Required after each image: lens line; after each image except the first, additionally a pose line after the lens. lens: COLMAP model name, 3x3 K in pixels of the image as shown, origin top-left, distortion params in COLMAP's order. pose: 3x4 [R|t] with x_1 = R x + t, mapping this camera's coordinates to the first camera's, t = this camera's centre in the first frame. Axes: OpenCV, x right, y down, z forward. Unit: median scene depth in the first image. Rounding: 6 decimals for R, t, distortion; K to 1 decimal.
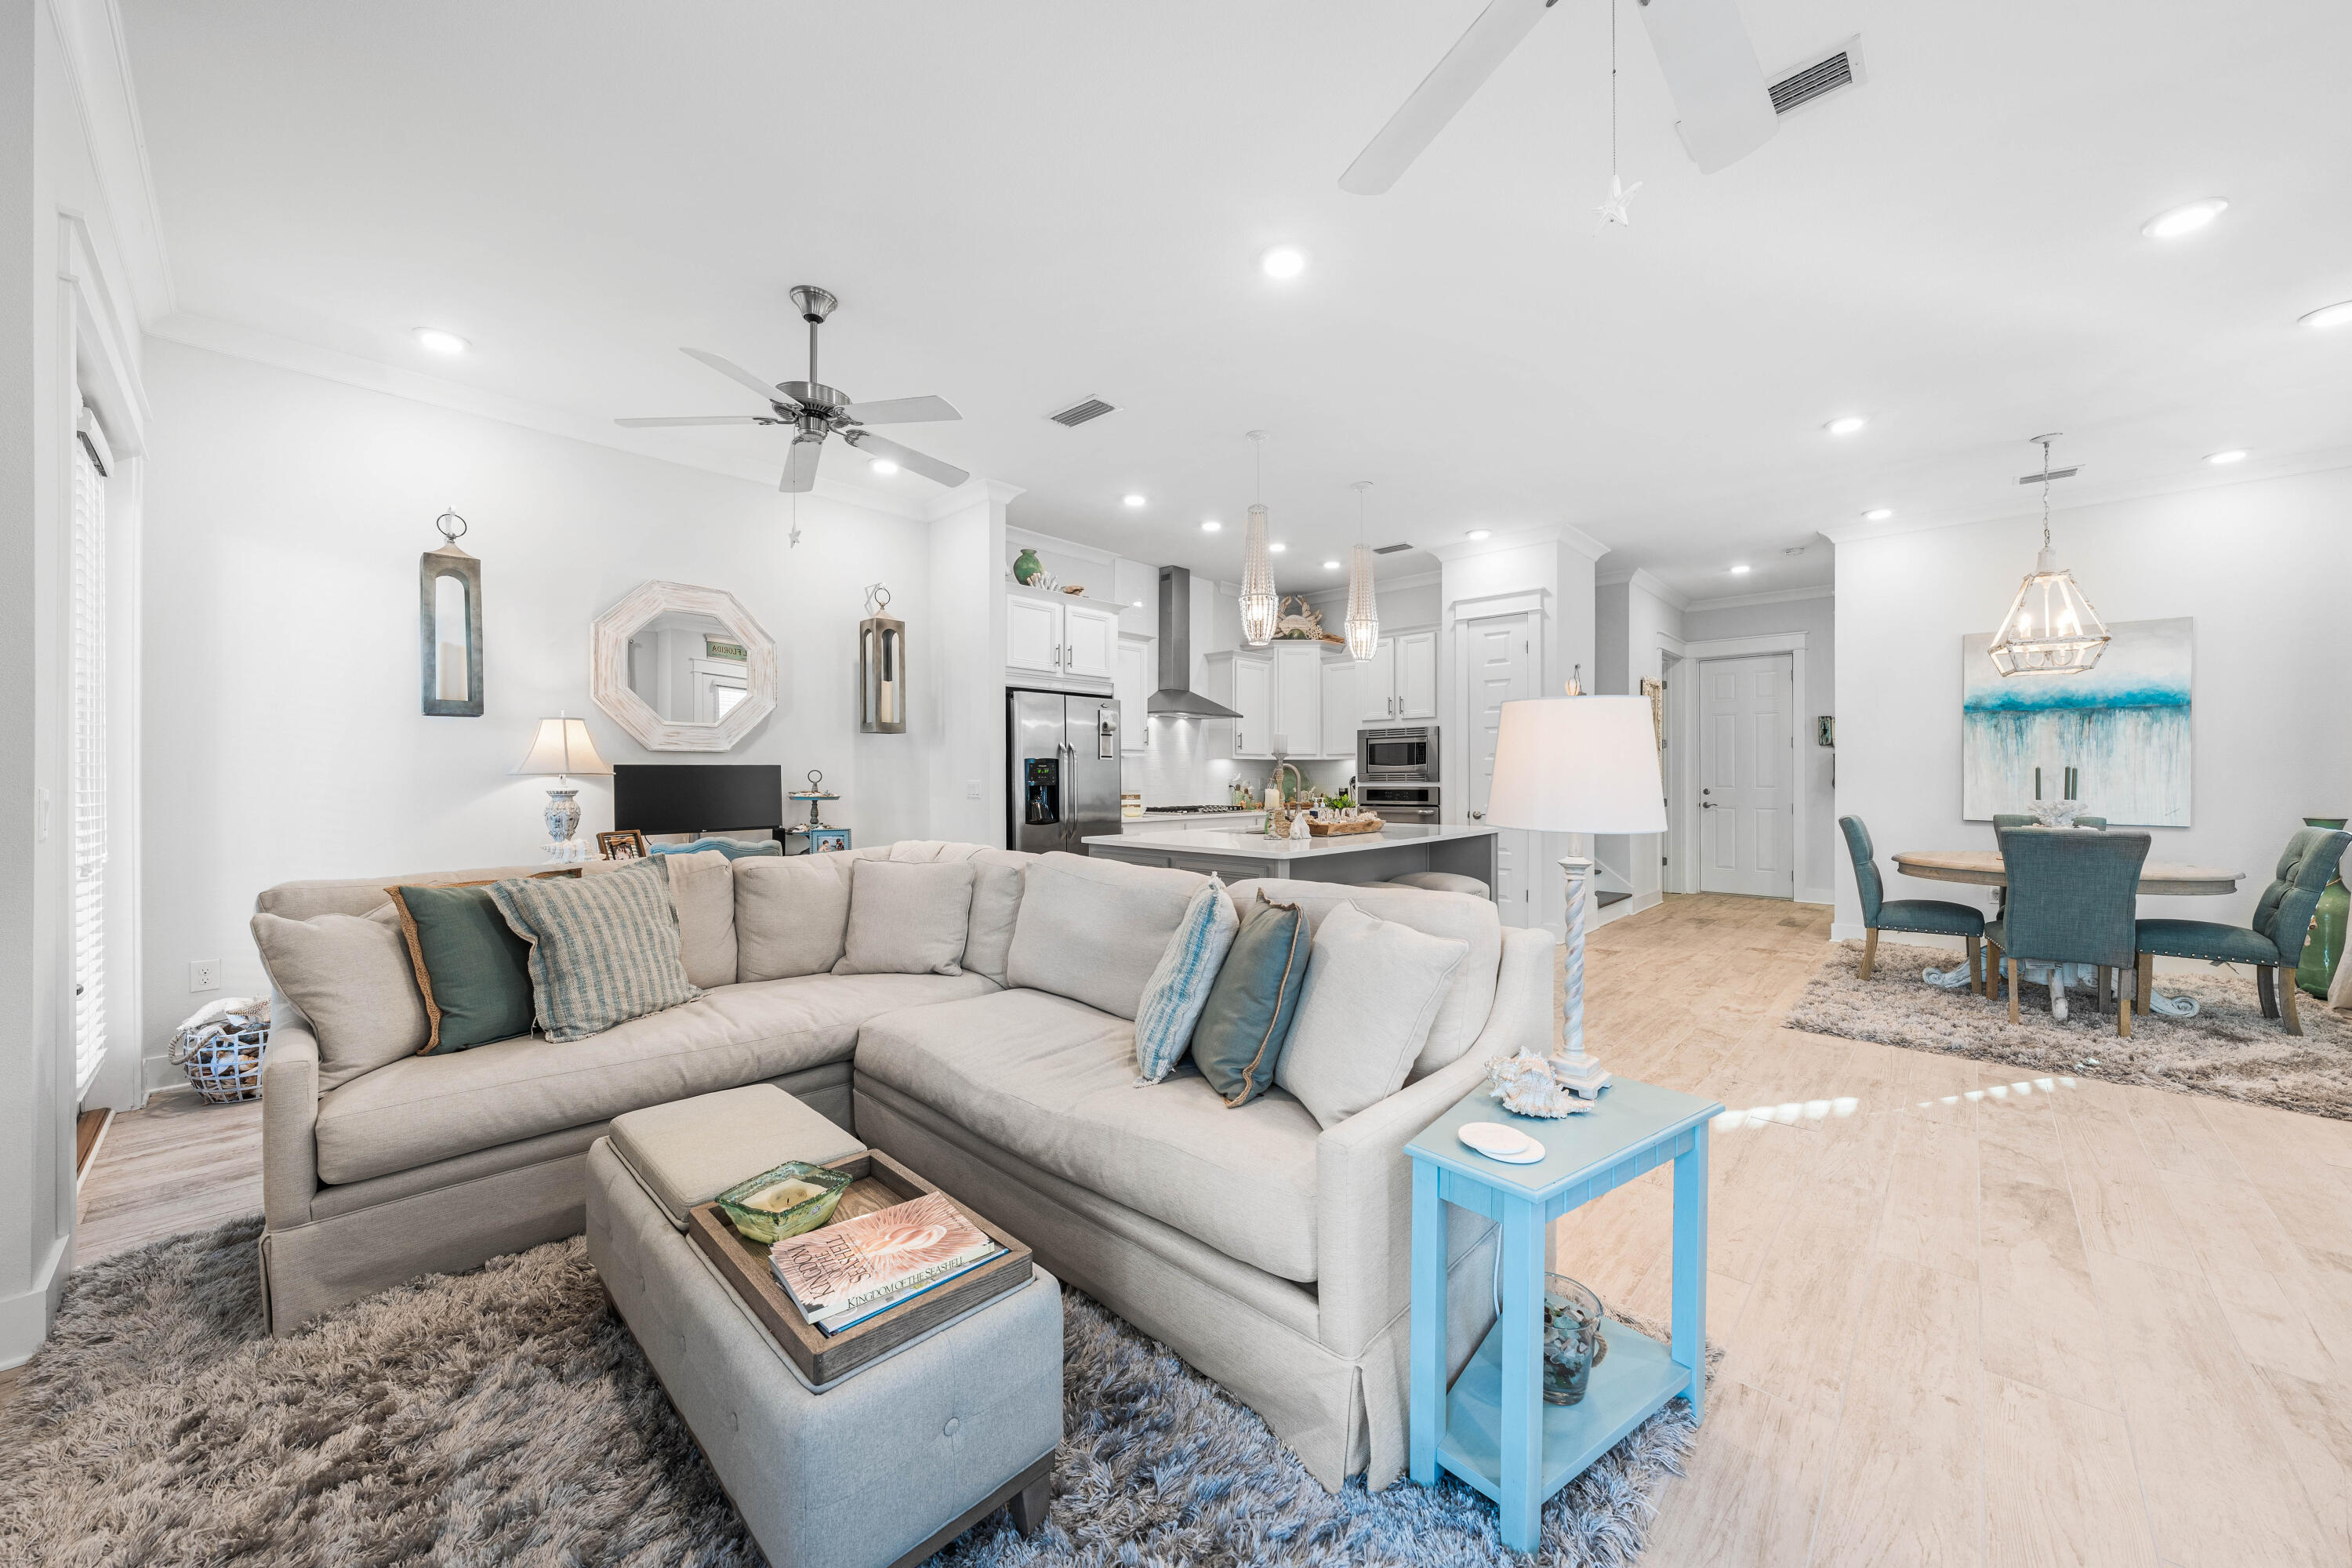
lens RADIAL K [[857.1, 0, 1204.6], [0, 857.1, 777.0], [0, 0, 1]] dist [0.012185, -0.005043]
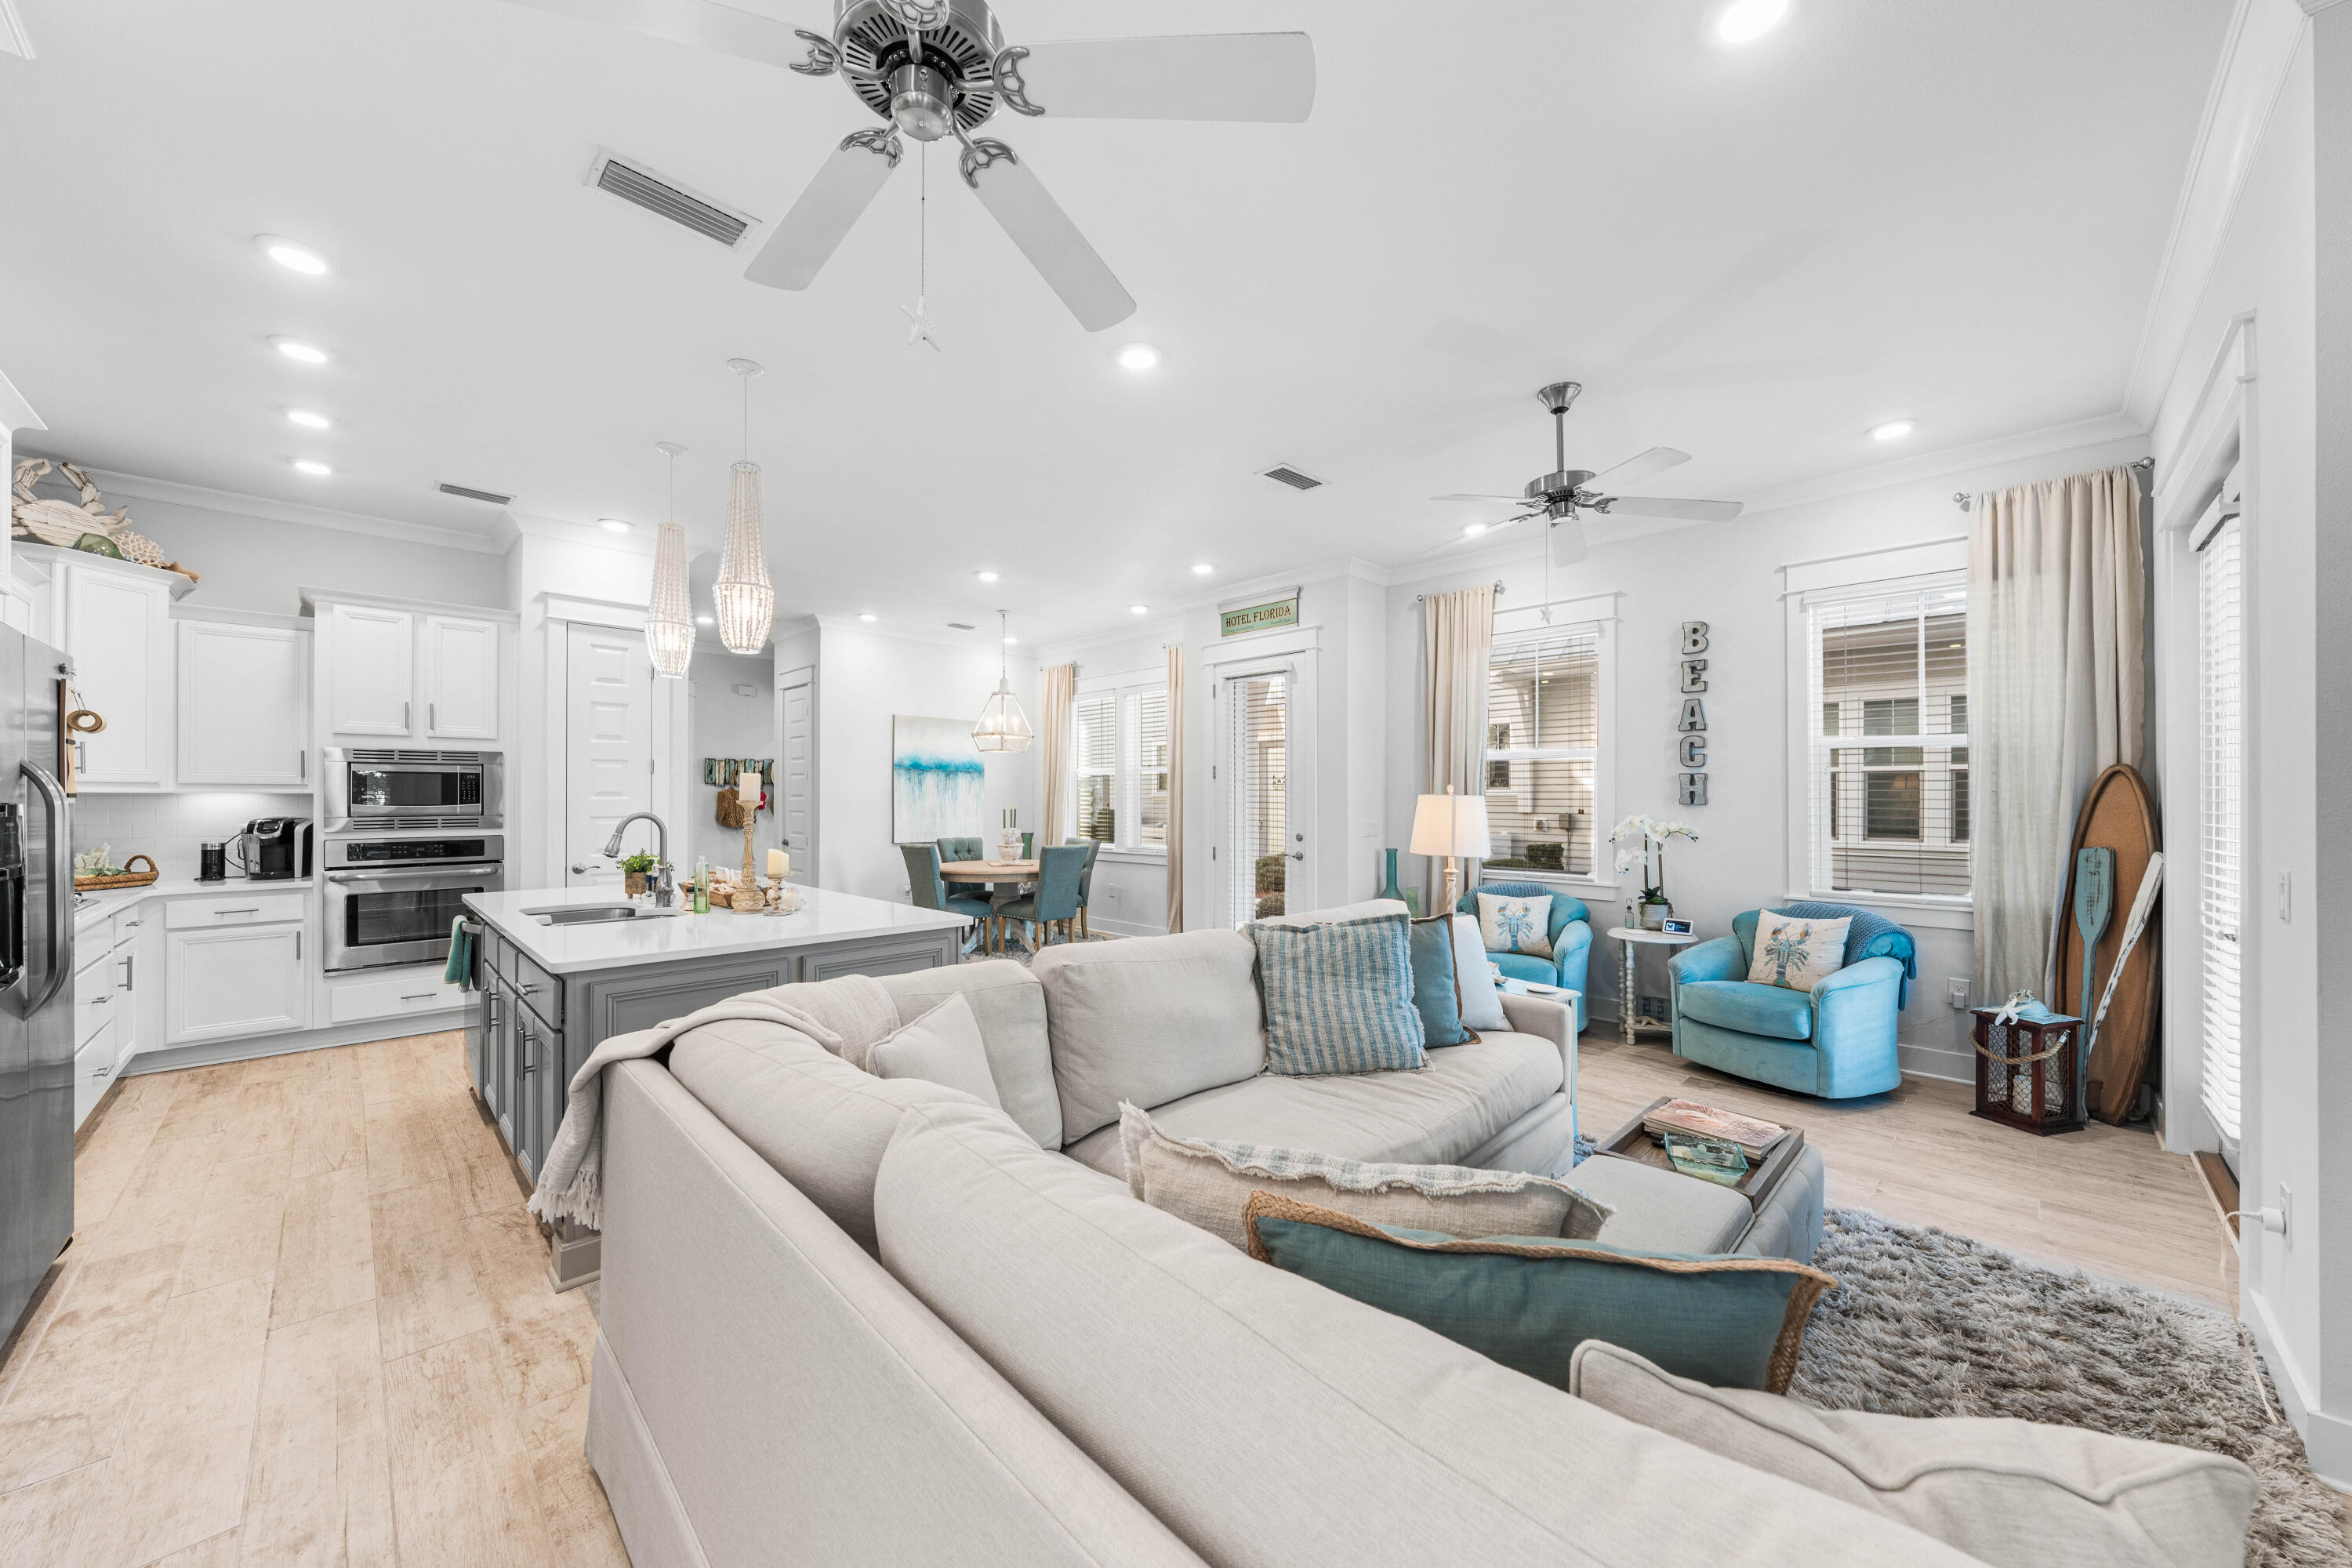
lens RADIAL K [[833.3, 0, 1171.5], [0, 833.3, 795.4], [0, 0, 1]] dist [-0.000931, -0.000247]
pose [[0.057248, 0.005863, 0.998343, -0.438786], [-0.000526, 0.999983, -0.005842, -0.020042], [-0.998360, -0.000191, 0.057251, 0.419082]]
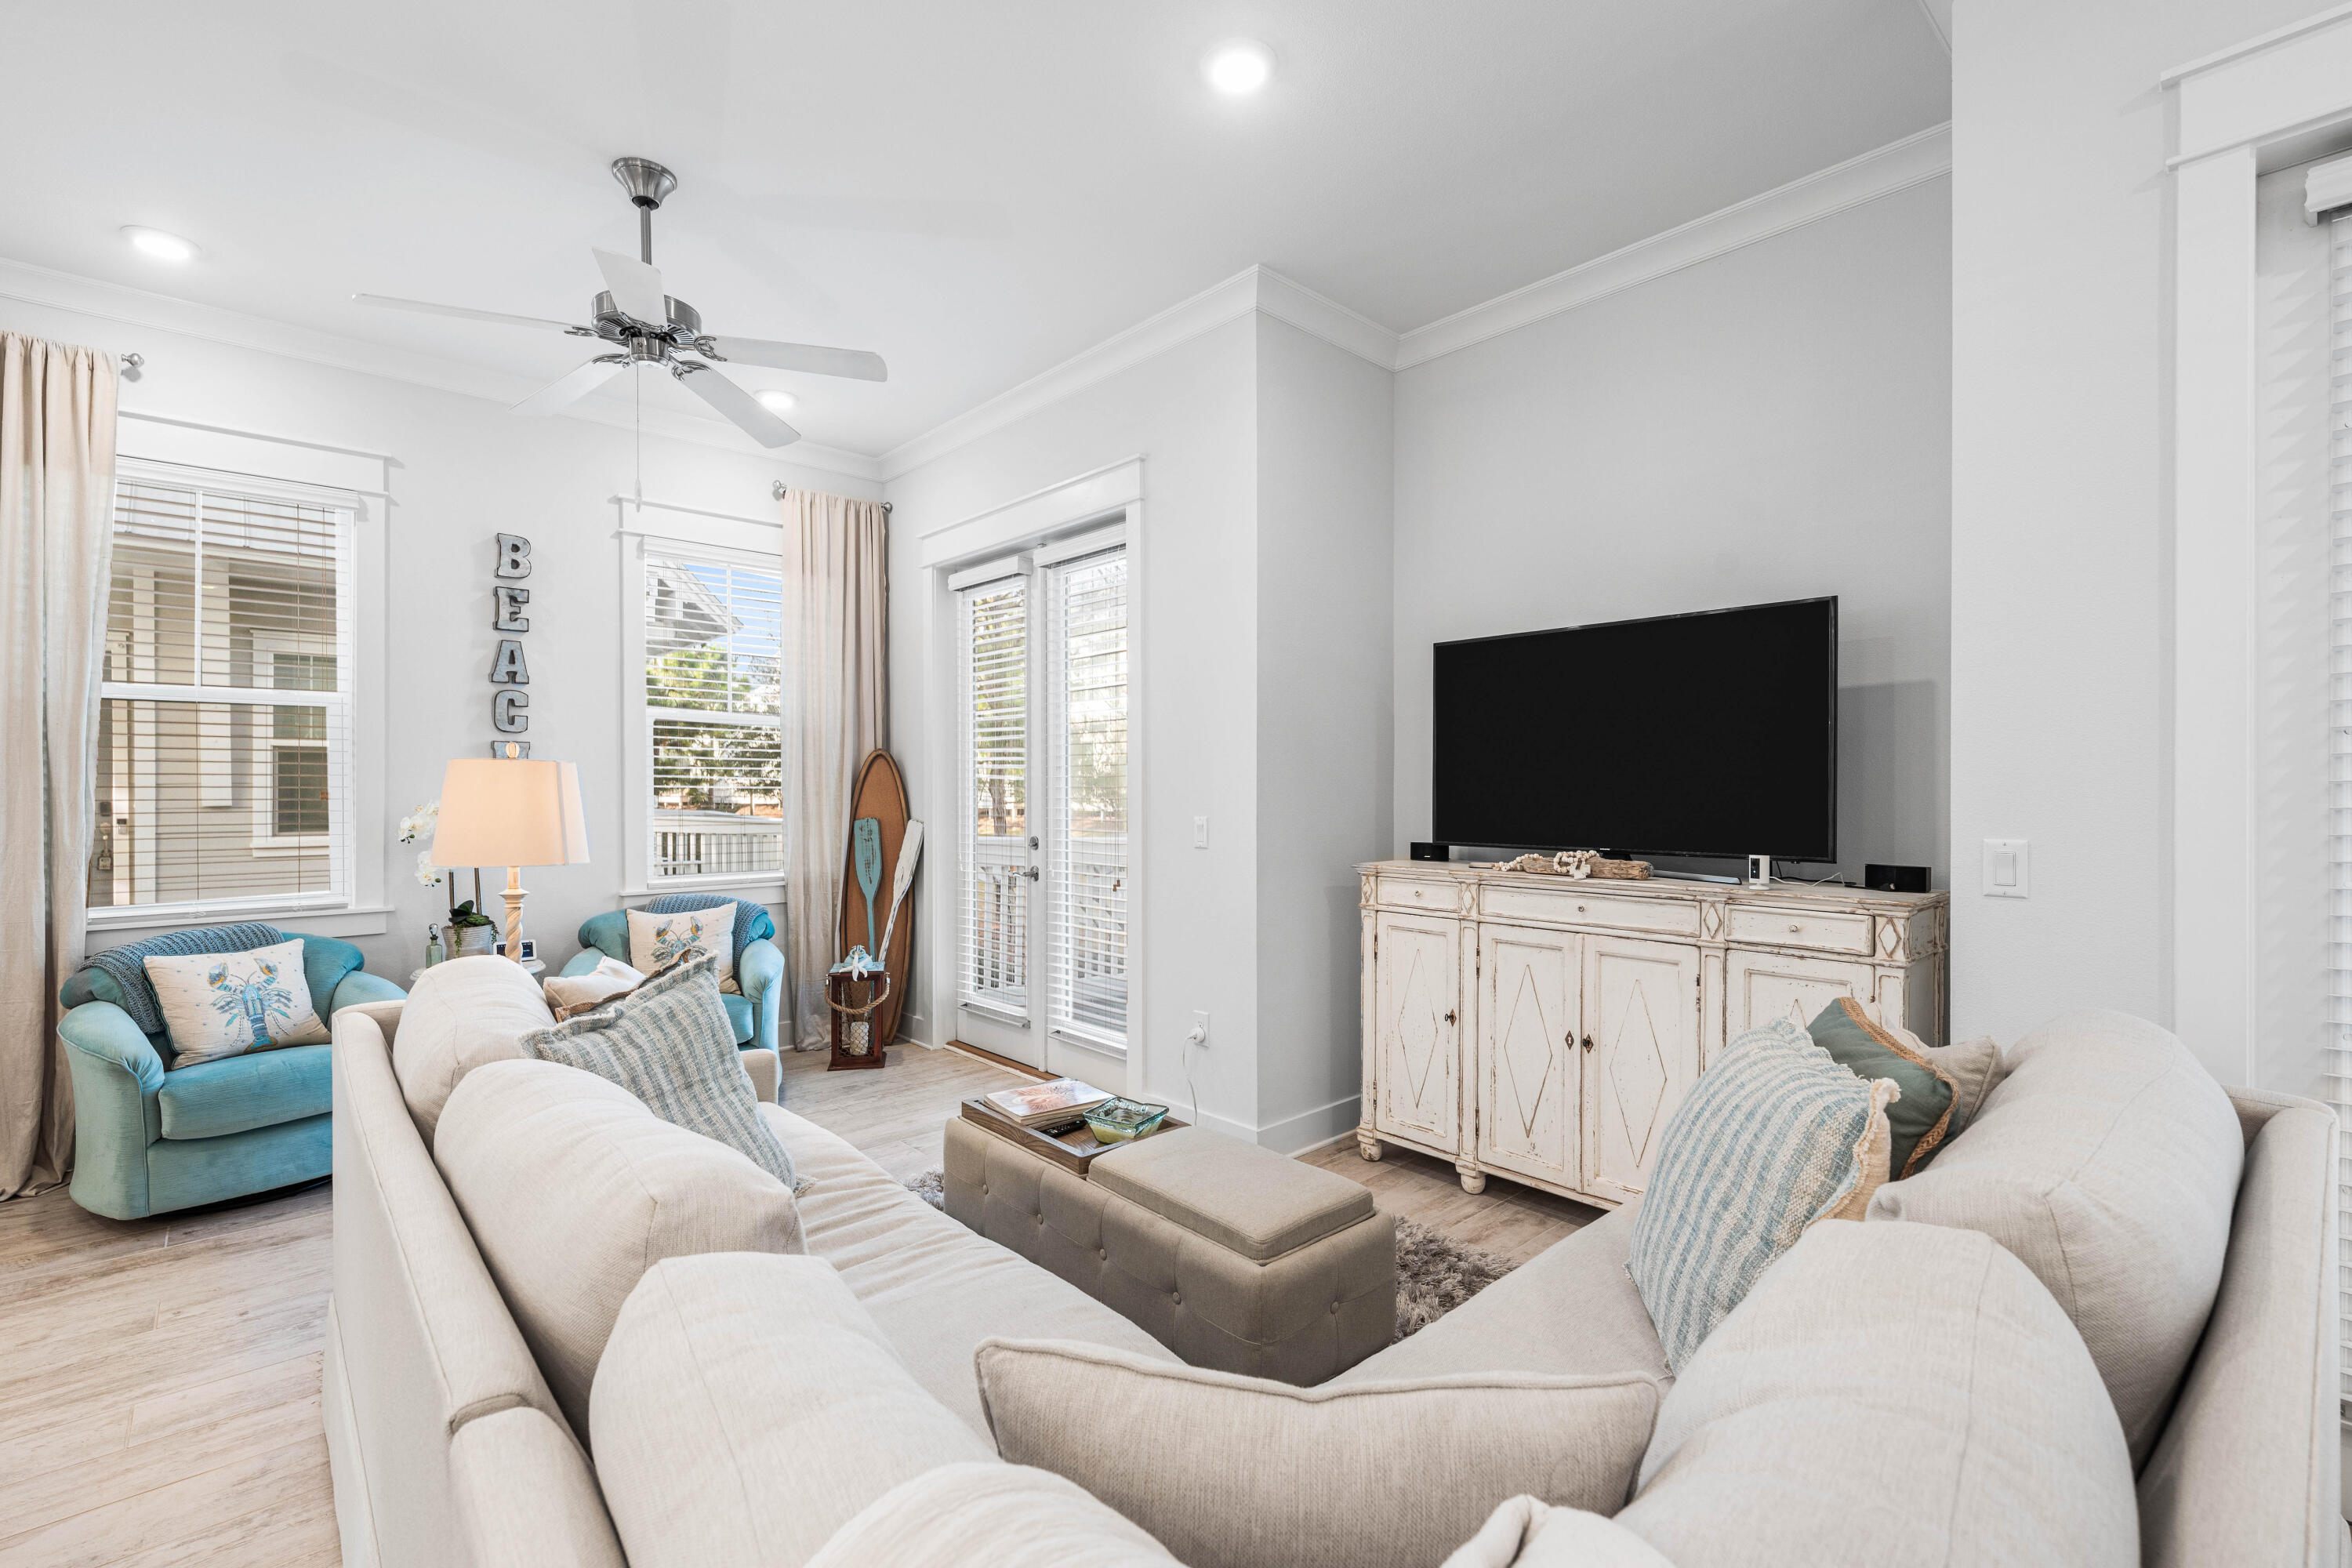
lens RADIAL K [[1038.3, 0, 1173.0], [0, 1038.3, 789.2], [0, 0, 1]] dist [0.001027, 0.000656]
pose [[-0.994977, 0.003095, 0.100053, -0.171477], [0.003413, 0.999990, 0.003012, -0.013398], [-0.100043, 0.003338, -0.994978, 0.631383]]
